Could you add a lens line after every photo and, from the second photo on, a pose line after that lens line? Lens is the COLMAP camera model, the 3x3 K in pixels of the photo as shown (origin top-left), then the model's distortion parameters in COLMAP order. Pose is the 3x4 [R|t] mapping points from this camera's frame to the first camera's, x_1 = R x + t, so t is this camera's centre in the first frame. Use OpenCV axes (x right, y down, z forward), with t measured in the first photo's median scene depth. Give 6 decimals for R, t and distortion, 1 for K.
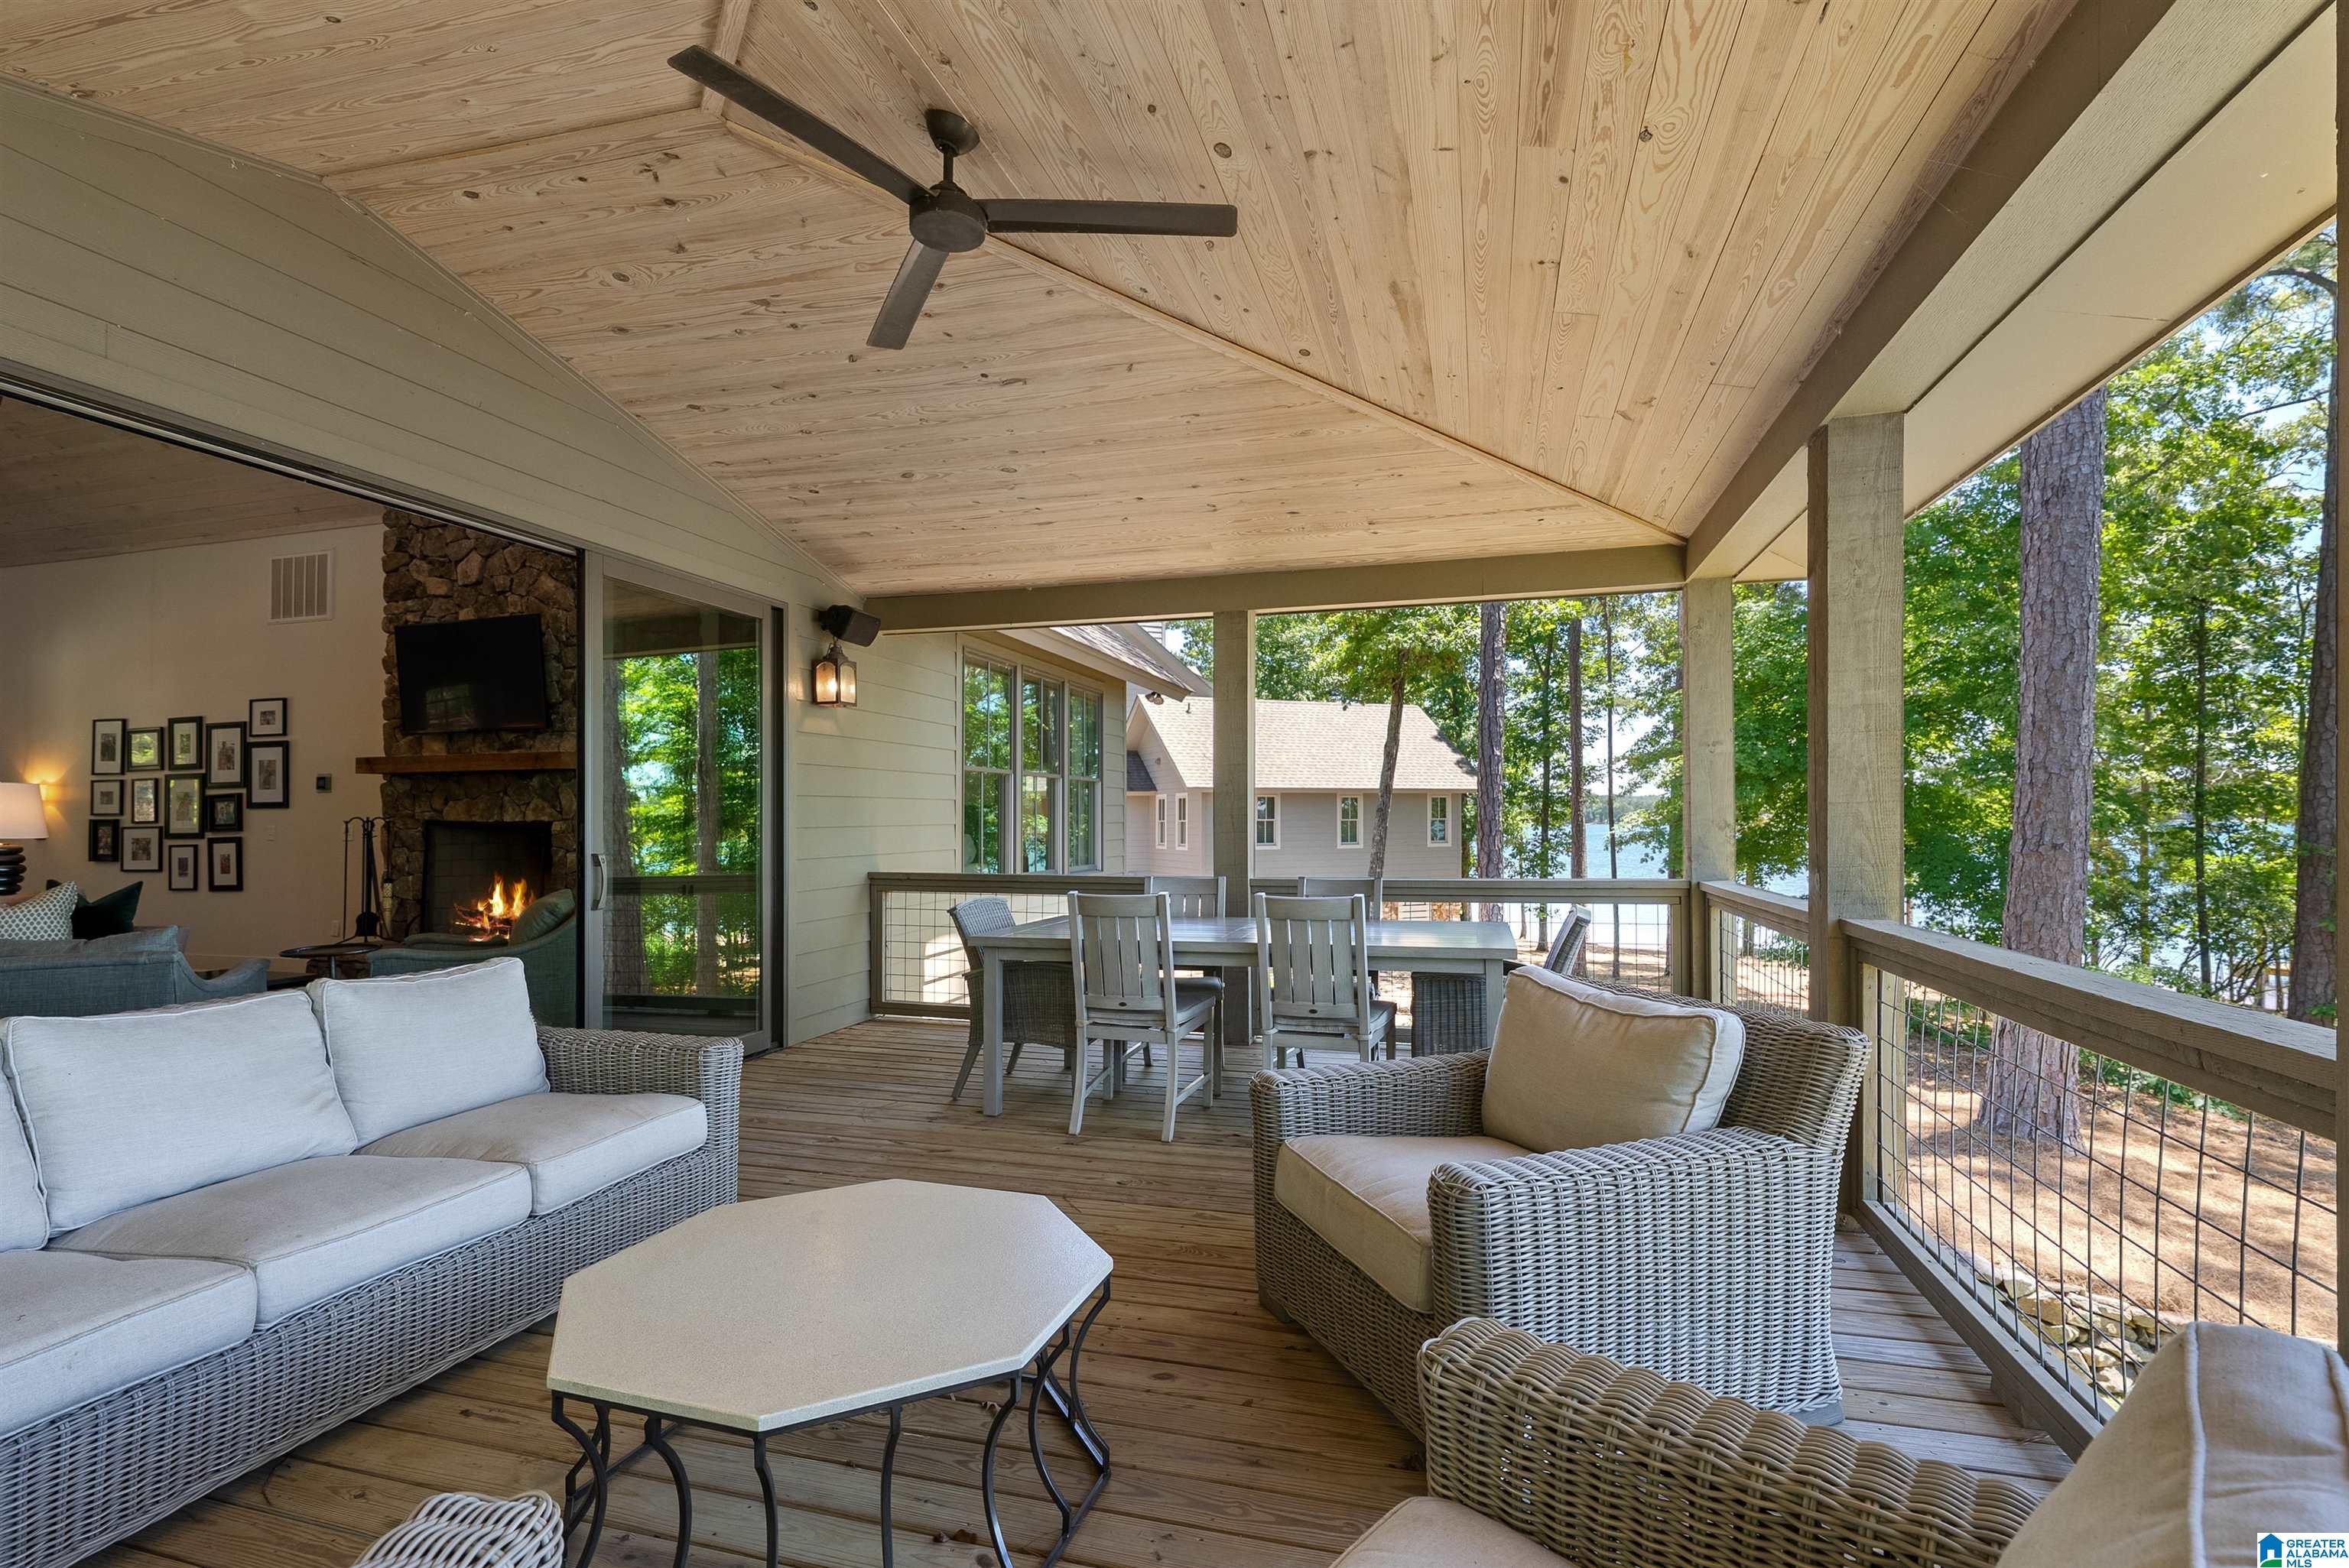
lens RADIAL K [[1114.3, 0, 1289.7], [0, 1114.3, 827.3], [0, 0, 1]] dist [-0.004927, 0.000169]
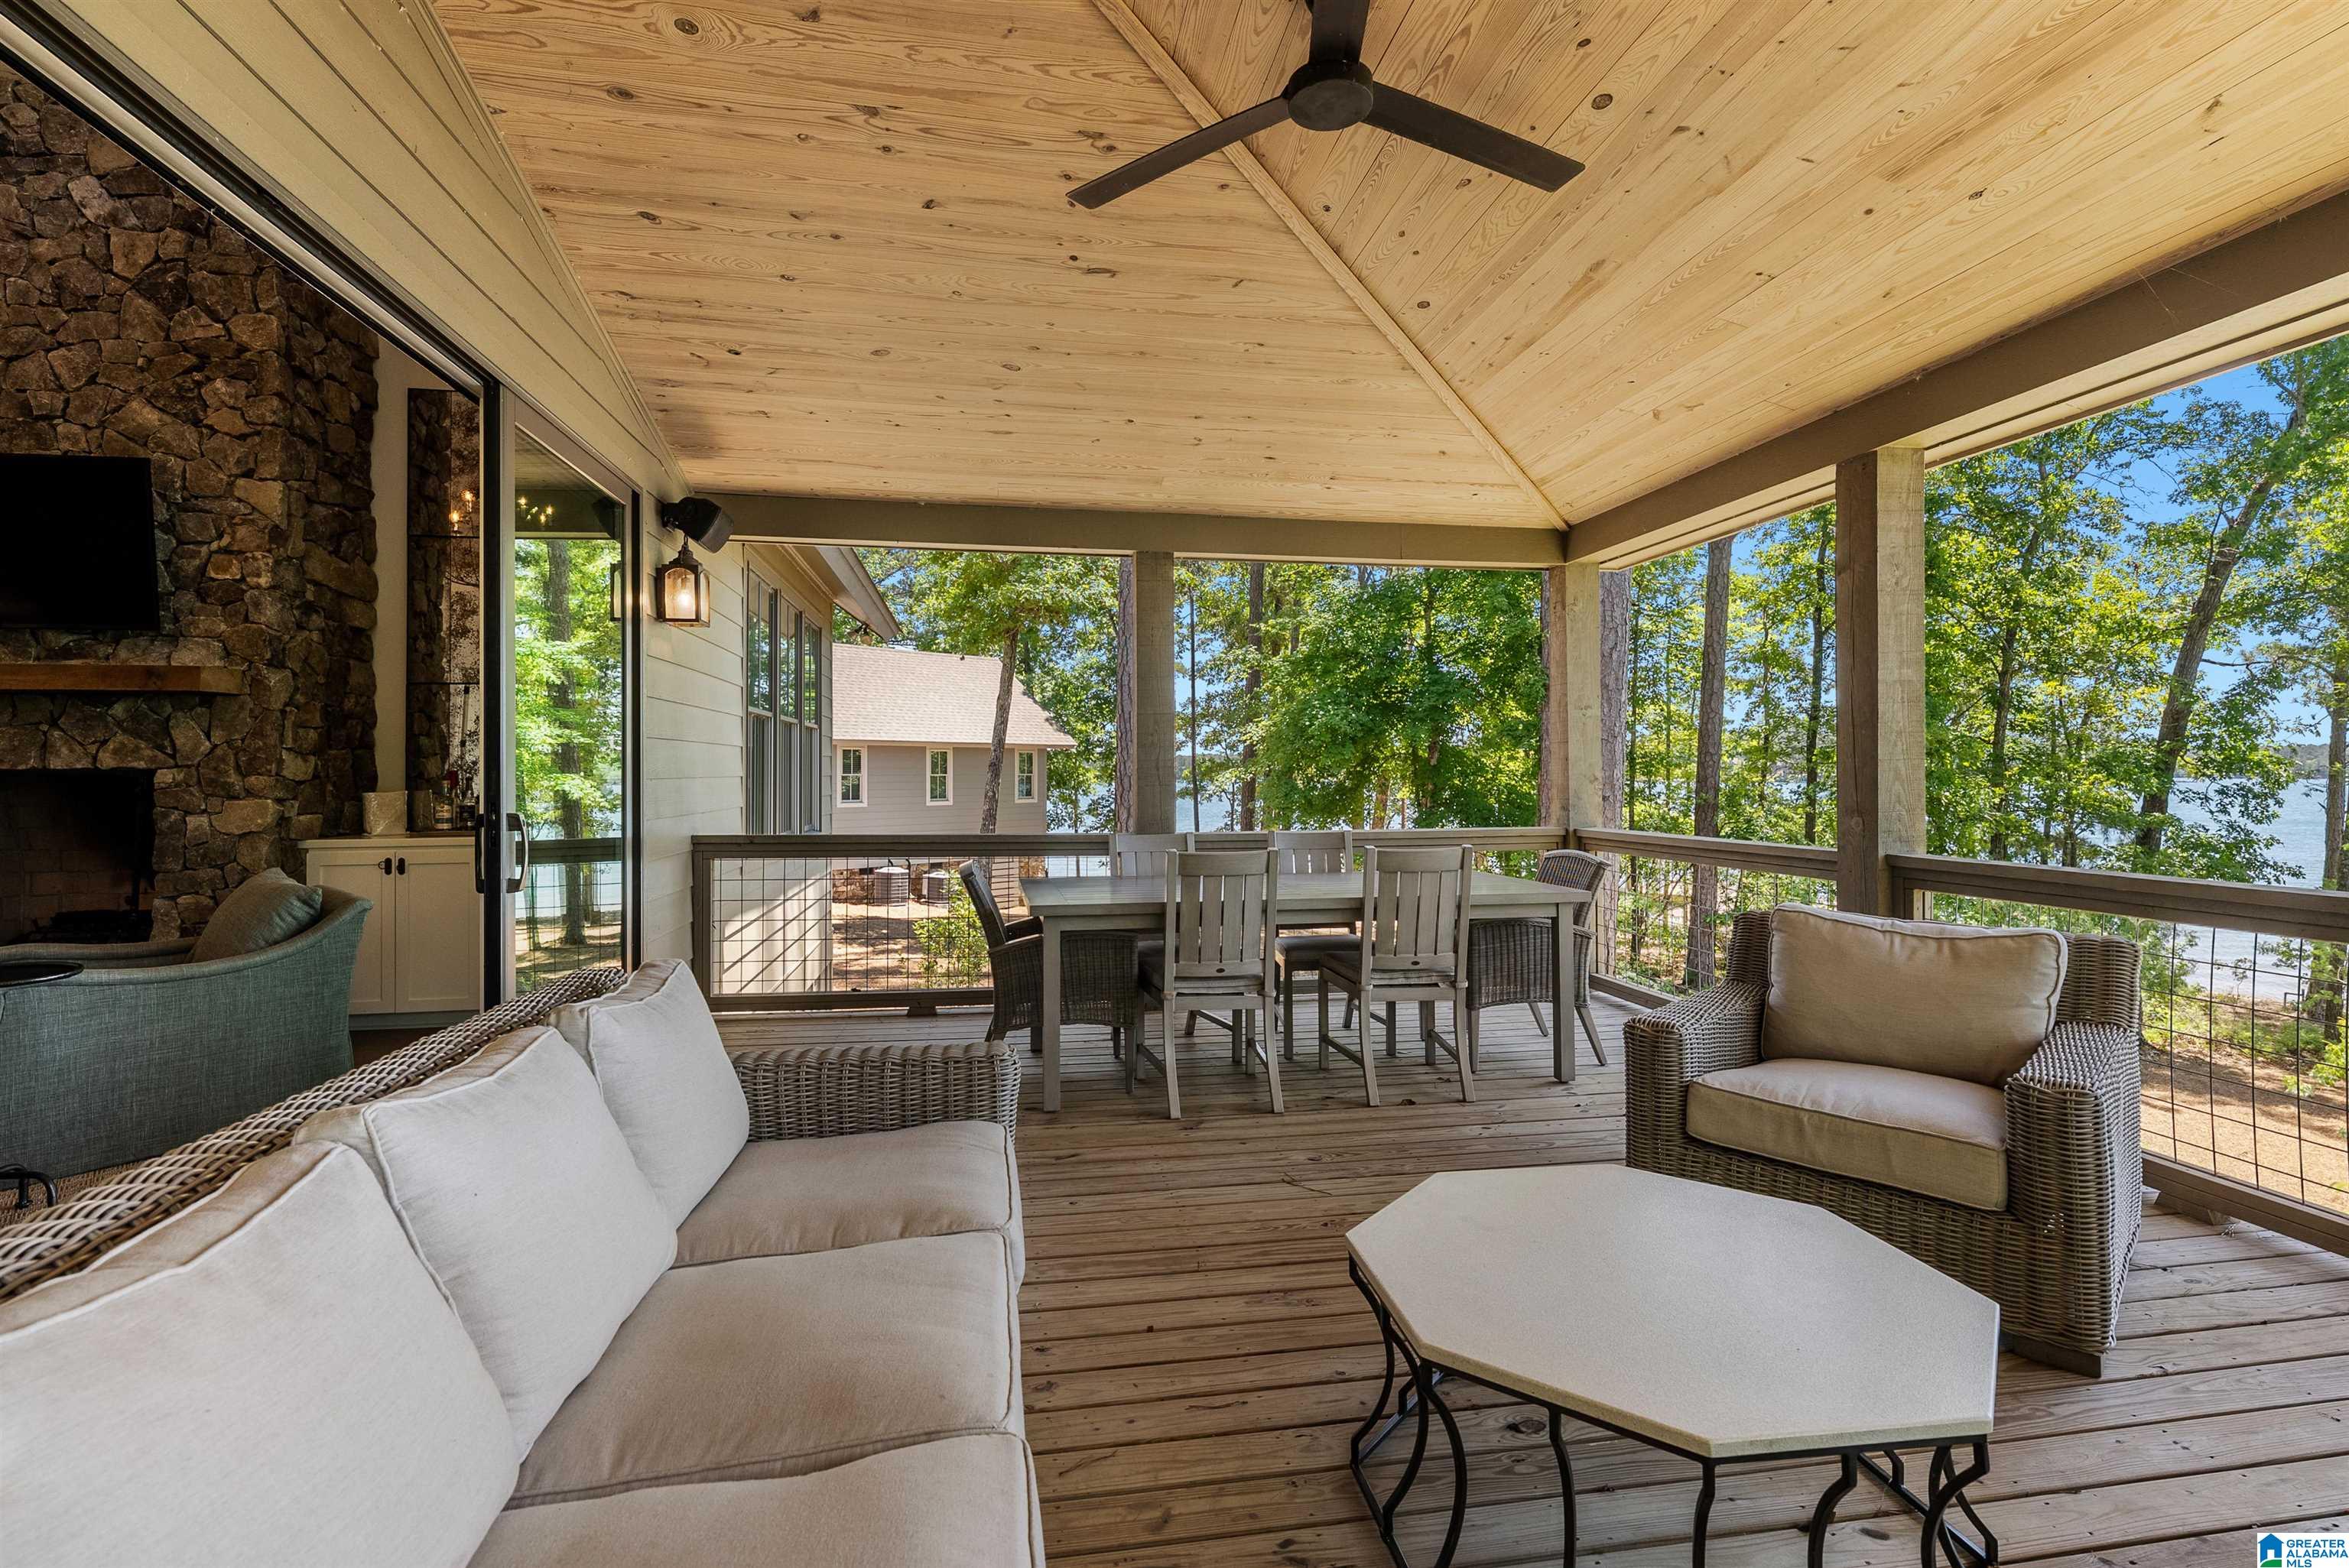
lens RADIAL K [[1114.3, 0, 1183.8], [0, 1114.3, 780.0], [0, 0, 1]] dist [-0.004927, 0.000169]
pose [[0.899944, 0.003279, 0.435994, -0.438029], [-0.001079, 0.999985, -0.005294, 0.004676], [-0.436005, 0.004294, 0.899934, 0.138833]]
